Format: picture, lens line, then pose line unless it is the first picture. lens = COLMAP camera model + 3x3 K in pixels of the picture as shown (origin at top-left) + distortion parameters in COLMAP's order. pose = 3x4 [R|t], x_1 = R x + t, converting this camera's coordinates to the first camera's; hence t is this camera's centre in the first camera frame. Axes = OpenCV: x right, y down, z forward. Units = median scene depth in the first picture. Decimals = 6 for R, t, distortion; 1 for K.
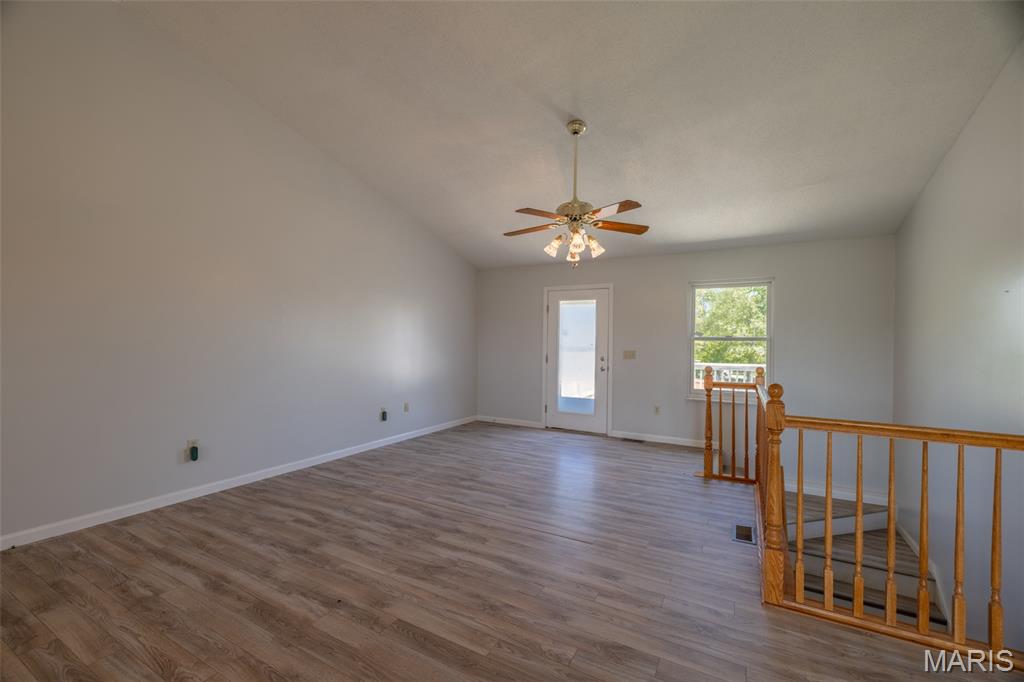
lens RADIAL K [[425.8, 0, 506.0], [0, 425.8, 342.1], [0, 0, 1]] dist [-0.001361, -0.000440]
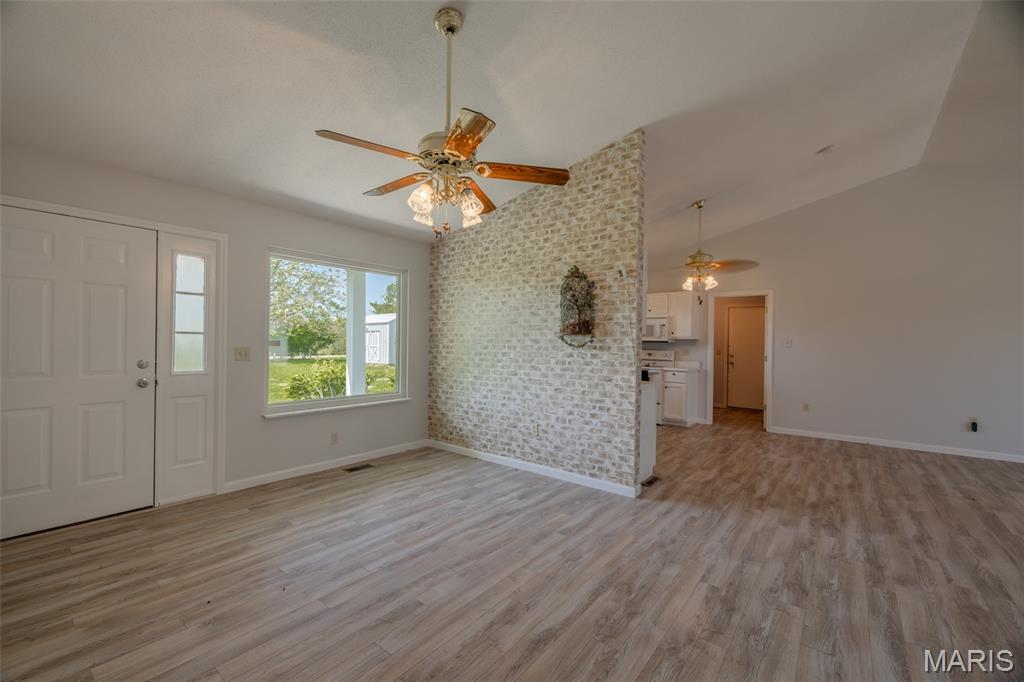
lens RADIAL K [[425.8, 0, 506.3], [0, 425.8, 341.3], [0, 0, 1]] dist [-0.001361, -0.000440]
pose [[-0.165023, -0.017969, -0.986126, 1.077058], [-0.015355, 0.999760, -0.015647, 0.012123], [0.986170, 0.012559, -0.165259, -0.398778]]
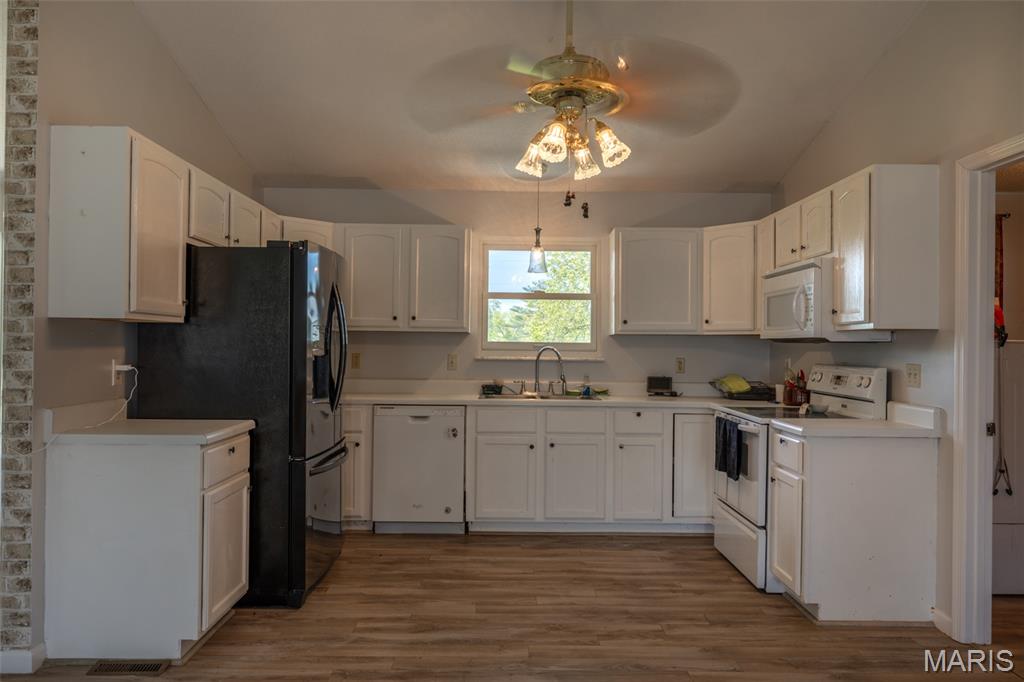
lens RADIAL K [[706.7, 0, 505.7], [0, 706.7, 342.3], [0, 0, 1]] dist [0.009591, -0.002008]
pose [[-0.868727, -0.024651, -0.494678, -0.197212], [-0.020538, 0.999695, -0.013749, -0.000697], [0.494866, -0.001785, -0.868968, 0.807748]]
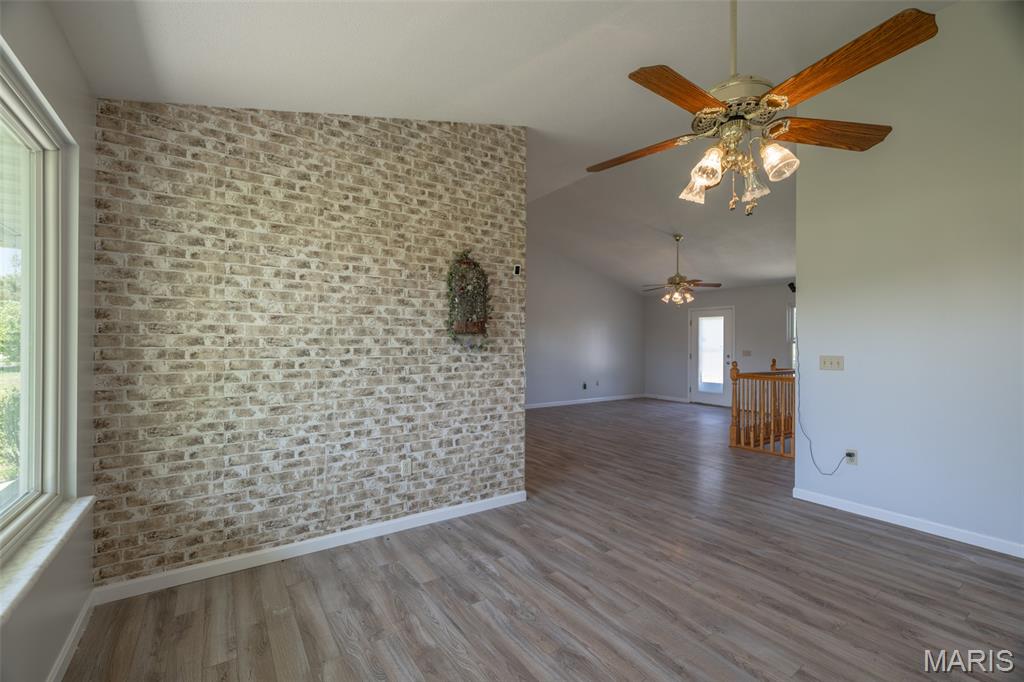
lens RADIAL K [[425.8, 0, 506.5], [0, 425.8, 341.8], [0, 0, 1]] dist [-0.001361, -0.000440]
pose [[0.896048, -0.010128, -0.443842, 0.360537], [0.005726, 0.999920, -0.011256, 0.001490], [0.443921, 0.007545, 0.896034, -1.265765]]
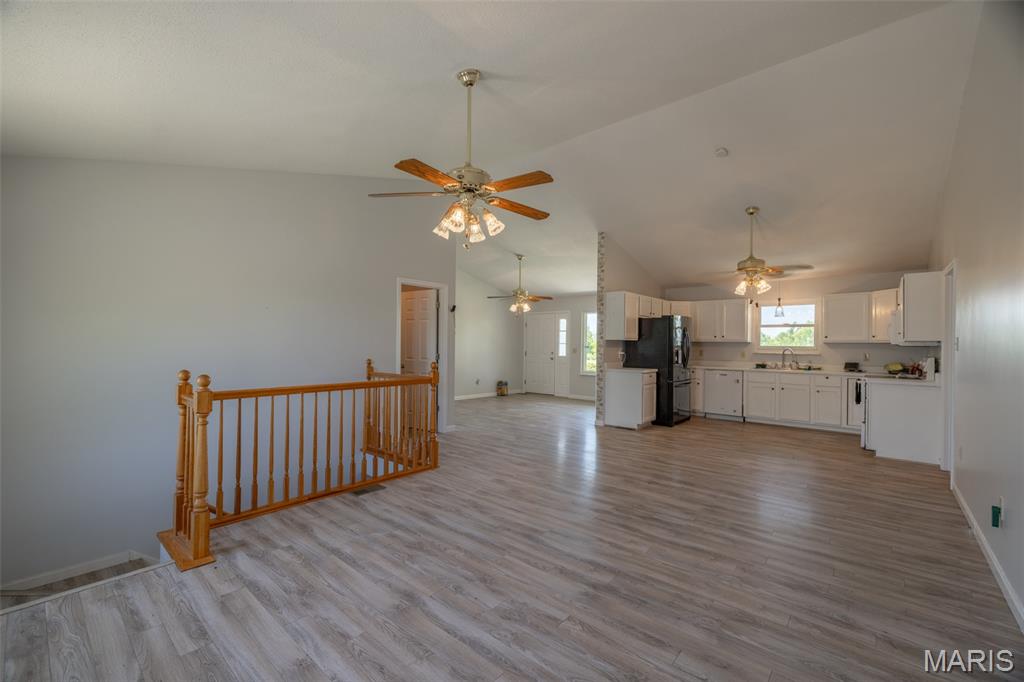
lens RADIAL K [[425.8, 0, 508.6], [0, 425.8, 341.6], [0, 0, 1]] dist [-0.001361, -0.000440]
pose [[-0.978785, -0.023962, 0.203486, -0.093606], [-0.025460, 0.999665, -0.004746, -0.000128], [-0.203304, -0.009826, -0.979066, 1.968077]]
